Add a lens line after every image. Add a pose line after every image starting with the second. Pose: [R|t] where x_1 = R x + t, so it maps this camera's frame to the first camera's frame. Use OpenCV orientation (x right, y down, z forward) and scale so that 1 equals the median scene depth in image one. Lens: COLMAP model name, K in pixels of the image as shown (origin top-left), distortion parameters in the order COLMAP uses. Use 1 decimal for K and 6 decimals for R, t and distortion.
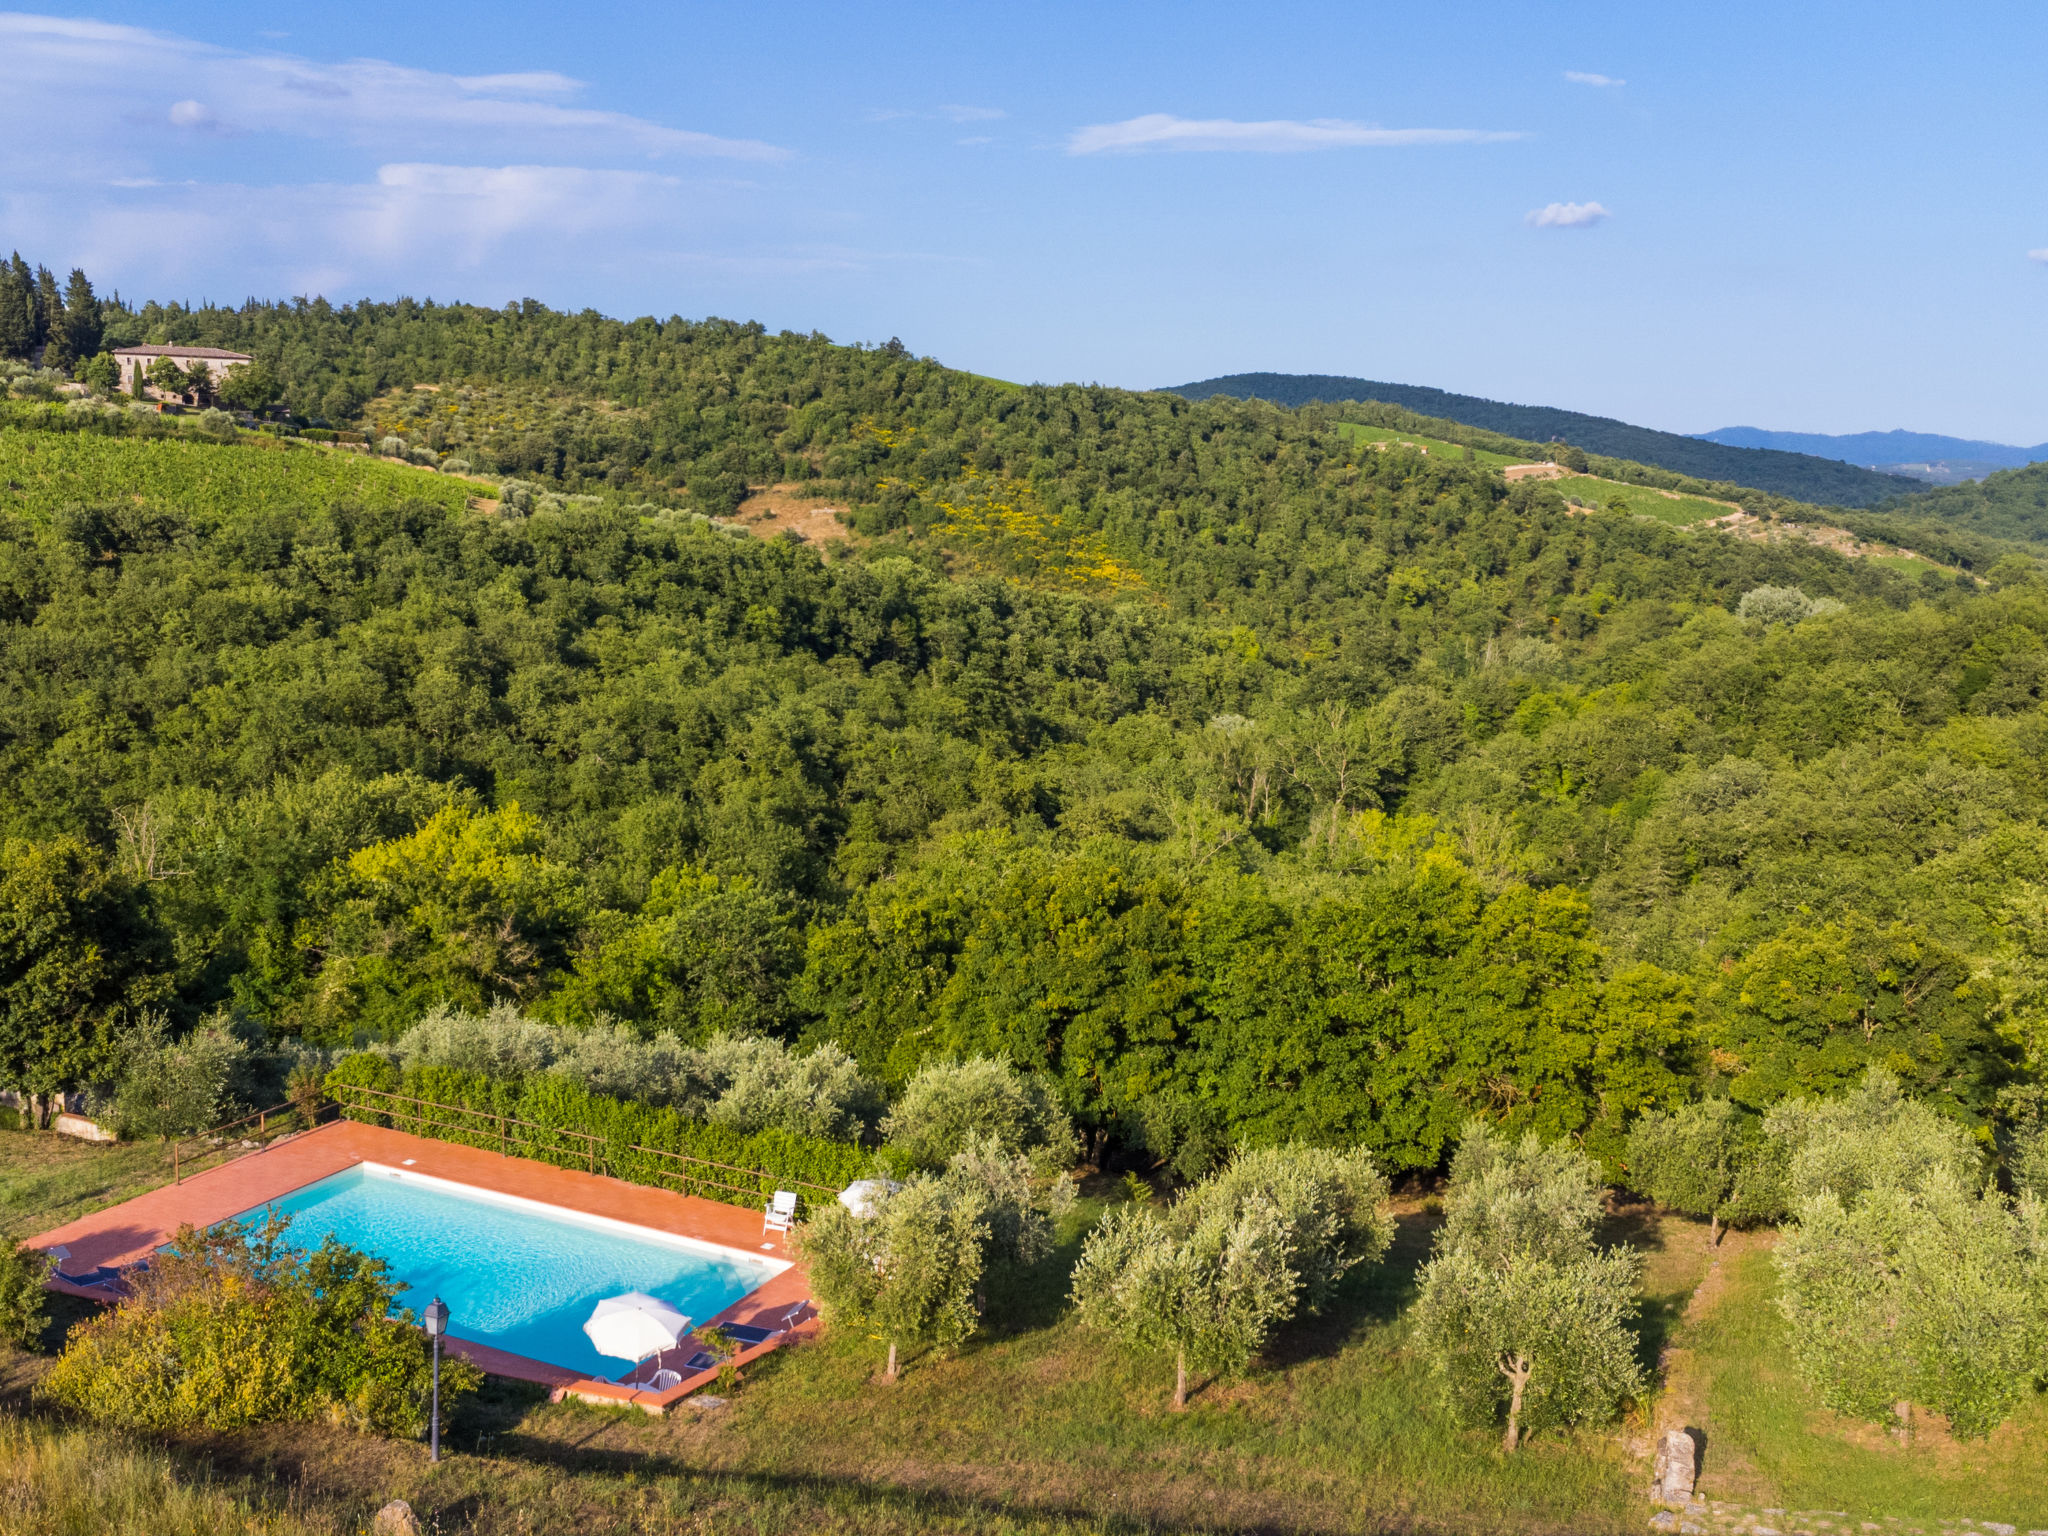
lens RADIAL K [[2005.7, 0, 1052.1], [0, 2005.7, 764.1], [0, 0, 1]] dist [-0.005121, 0.082835]
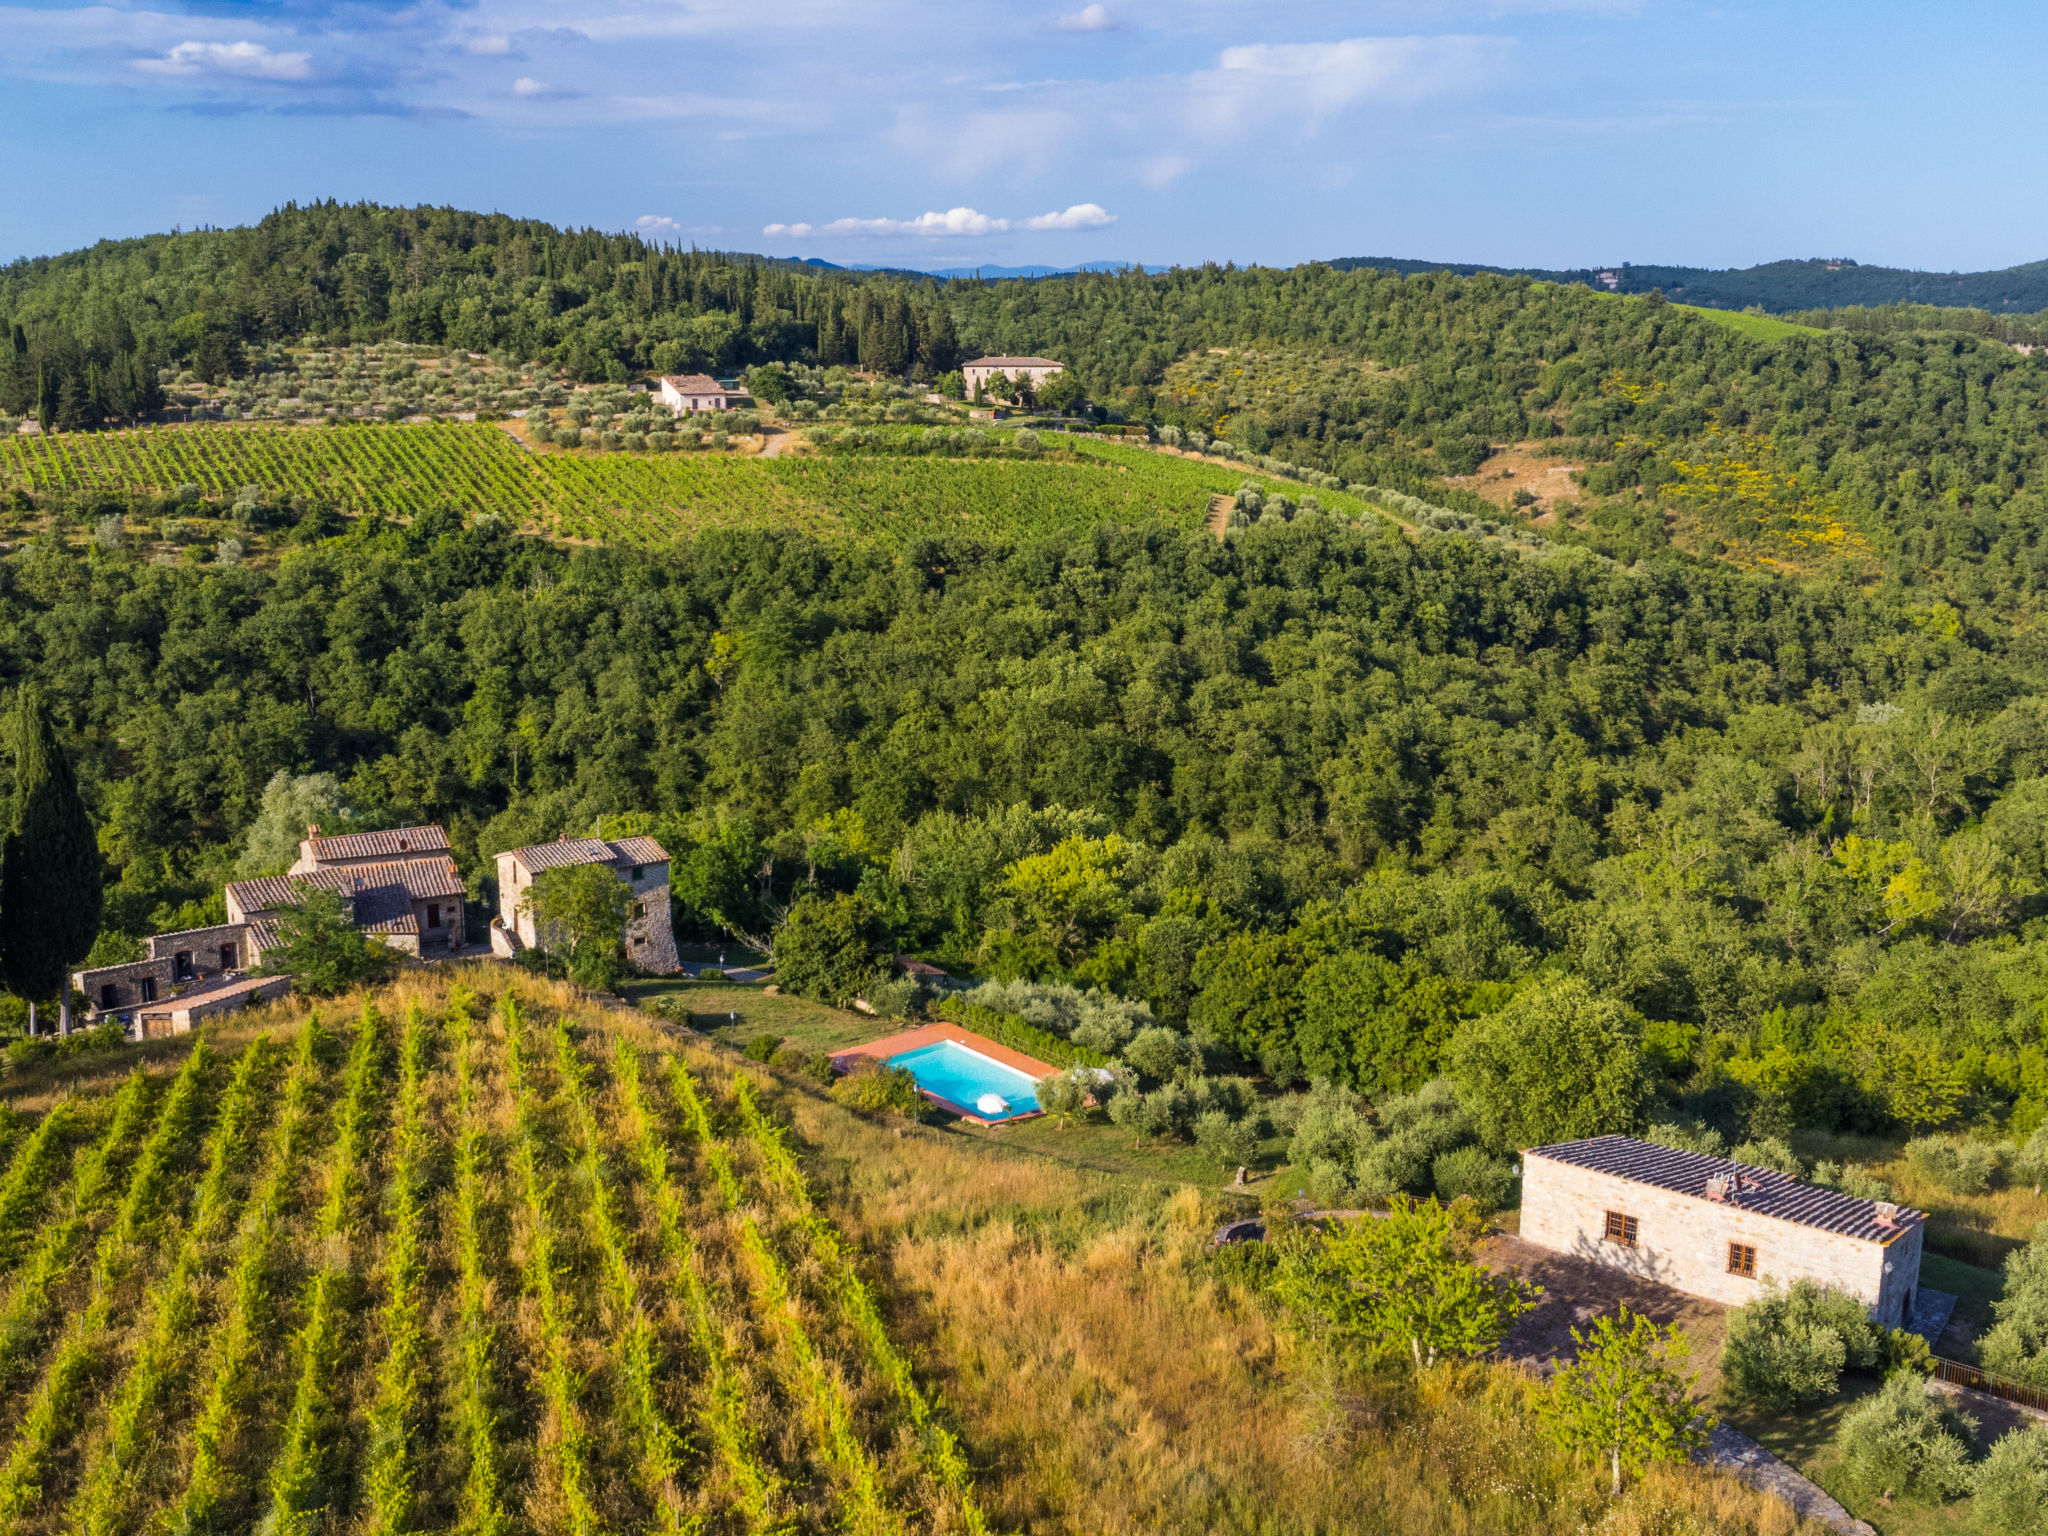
lens RADIAL K [[2005.7, 0, 1052.1], [0, 2005.7, 764.1], [0, 0, 1]] dist [-0.005121, 0.082835]
pose [[0.921191, 0.064398, -0.383746, 0.091397], [-0.043256, 0.997045, 0.063482, -0.039763], [0.386700, -0.041880, 0.921254, -0.160946]]
